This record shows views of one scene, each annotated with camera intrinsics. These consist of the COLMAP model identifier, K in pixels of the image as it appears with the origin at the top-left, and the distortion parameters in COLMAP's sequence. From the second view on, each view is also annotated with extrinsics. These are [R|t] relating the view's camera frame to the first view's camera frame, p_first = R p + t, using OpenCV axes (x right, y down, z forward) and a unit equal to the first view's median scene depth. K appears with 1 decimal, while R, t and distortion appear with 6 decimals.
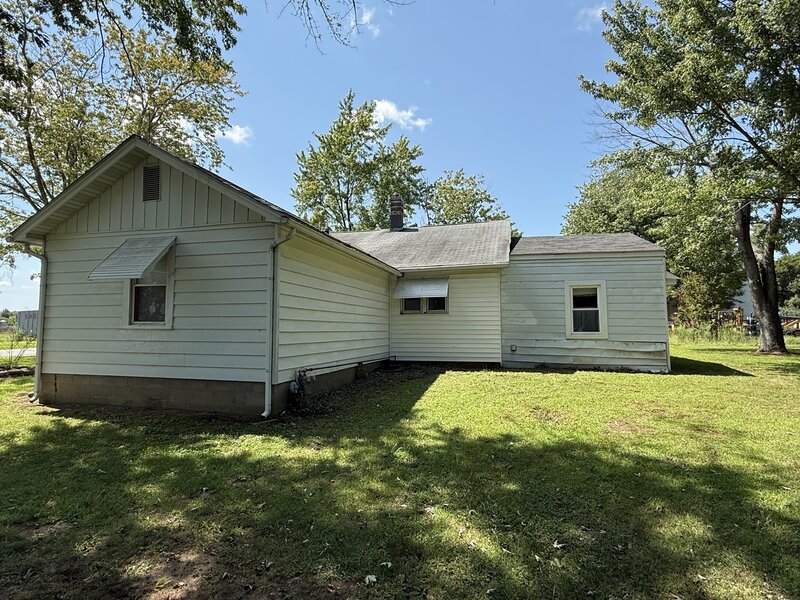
lens RADIAL K [[424.1, 0, 401.2], [0, 424.1, 300.9], [0, 0, 1]] dist [-0.005961, -0.000129]
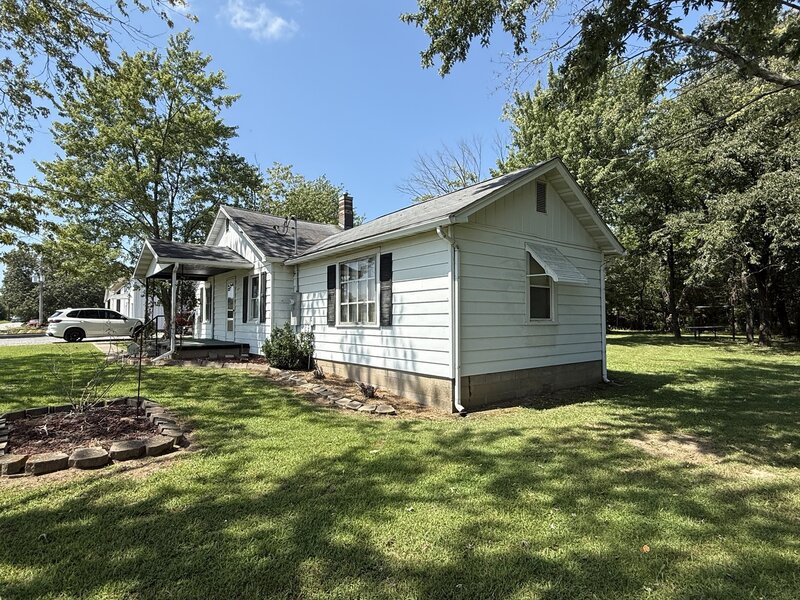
lens RADIAL K [[424.1, 0, 399.8], [0, 424.1, 301.0], [0, 0, 1]] dist [-0.005961, -0.000129]
pose [[0.615152, 0.031595, 0.787775, -1.727720], [-0.036428, 0.999269, -0.011632, 0.029141], [-0.787567, -0.021541, 0.615853, 0.592855]]
